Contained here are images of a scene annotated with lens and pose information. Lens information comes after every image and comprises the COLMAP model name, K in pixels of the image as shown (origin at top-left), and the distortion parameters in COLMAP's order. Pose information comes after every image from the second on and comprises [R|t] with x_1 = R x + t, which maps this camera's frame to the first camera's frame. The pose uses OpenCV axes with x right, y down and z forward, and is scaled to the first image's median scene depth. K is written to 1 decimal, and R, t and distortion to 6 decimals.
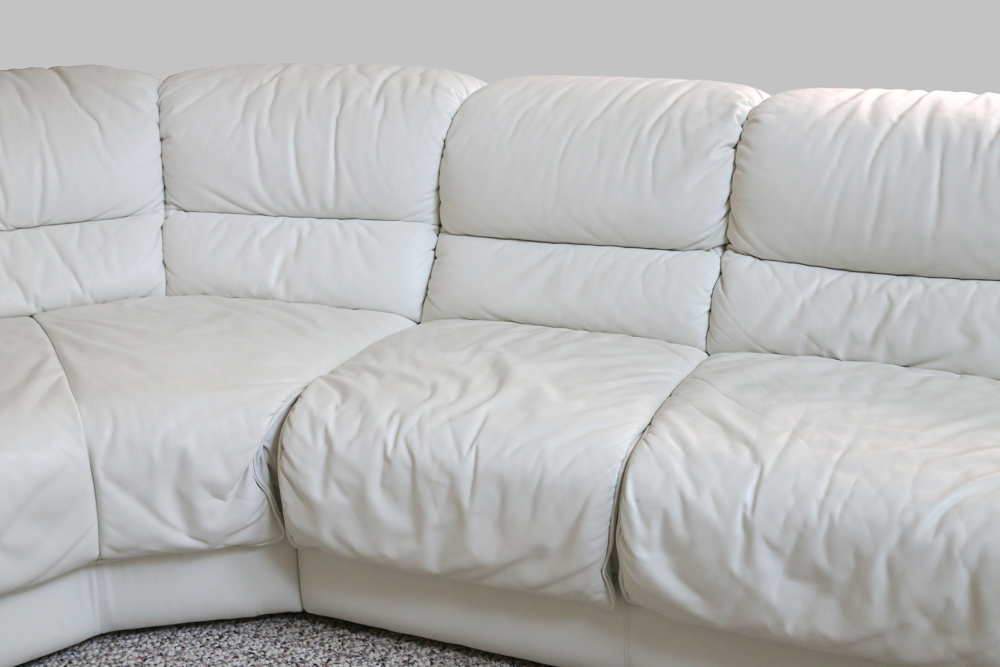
lens RADIAL K [[1475.8, 0, 500.5], [0, 1475.8, 333.6], [0, 0, 1]] dist [0.165196, 0.000000]
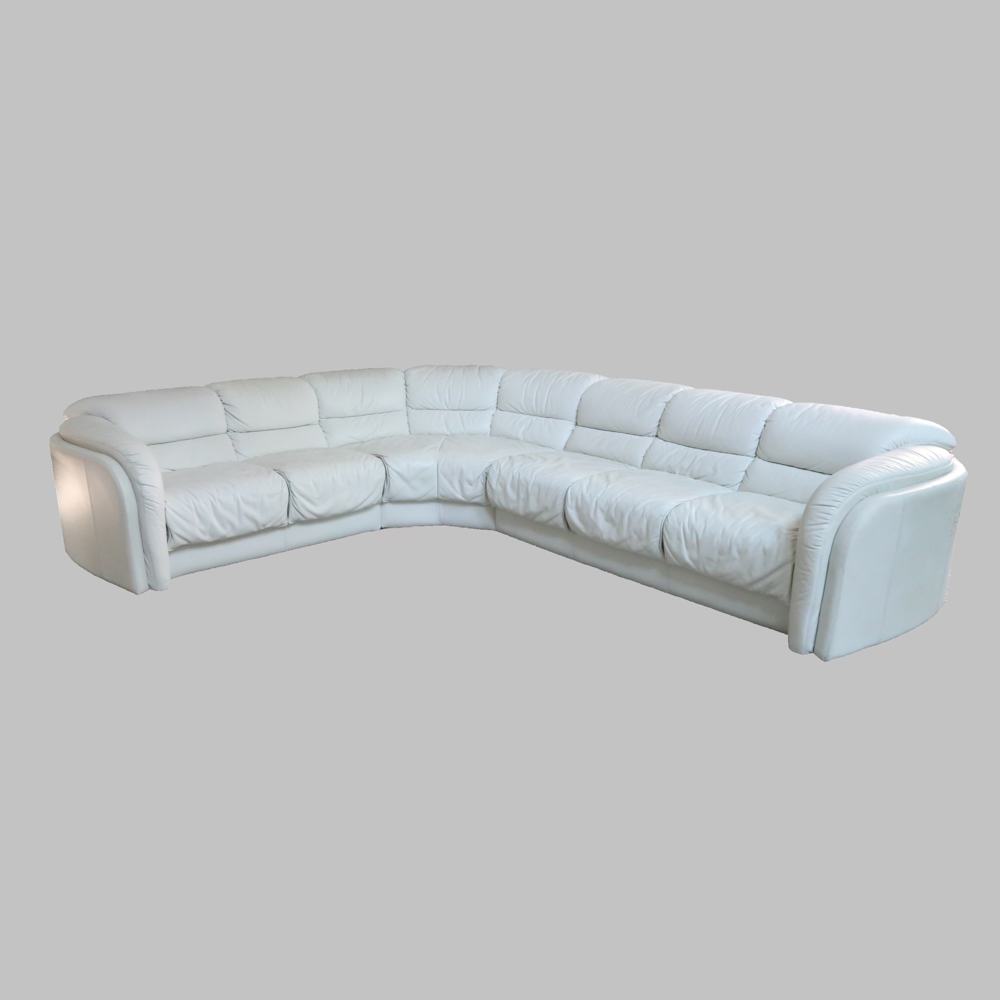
lens RADIAL K [[794.0, 0, 471.4], [0, 794.0, 483.2], [0, 0, 1]] dist [-0.124234, 0.003787]
pose [[0.879023, 0.137733, -0.456451, 0.597569], [-0.178839, 0.982713, -0.047873, 0.183810], [0.441967, 0.123713, 0.888460, -0.550399]]
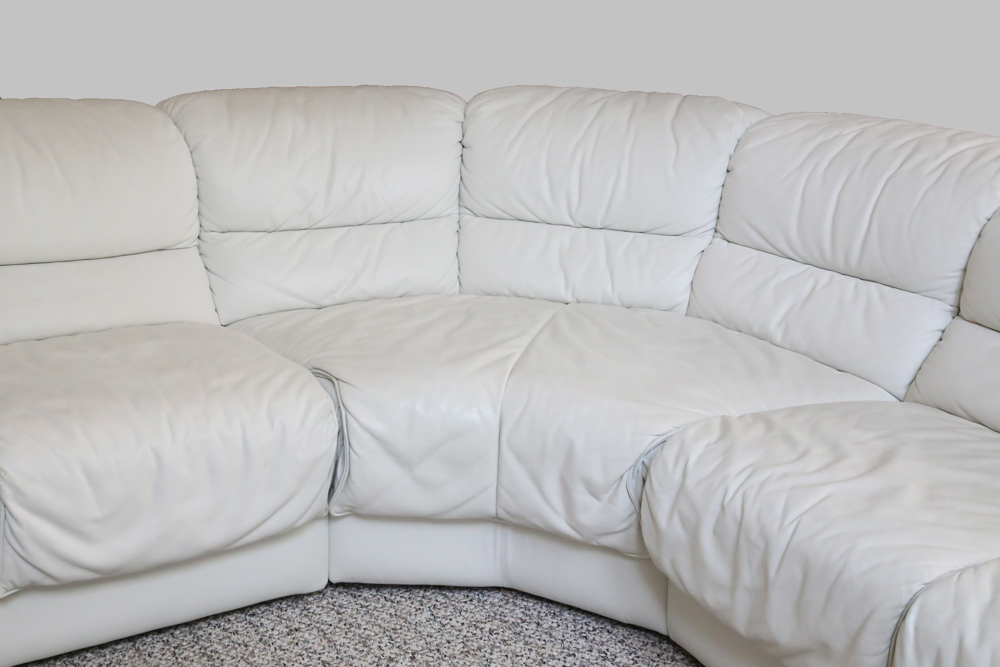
lens RADIAL K [[1475.8, 0, 499.2], [0, 1475.8, 333.2], [0, 0, 1]] dist [0.165196, 0.000000]
pose [[0.786156, 0.235682, -0.571325, 0.323706], [-0.254652, 0.965840, 0.048020, -0.034923], [0.563126, 0.107737, 0.819318, 0.078270]]
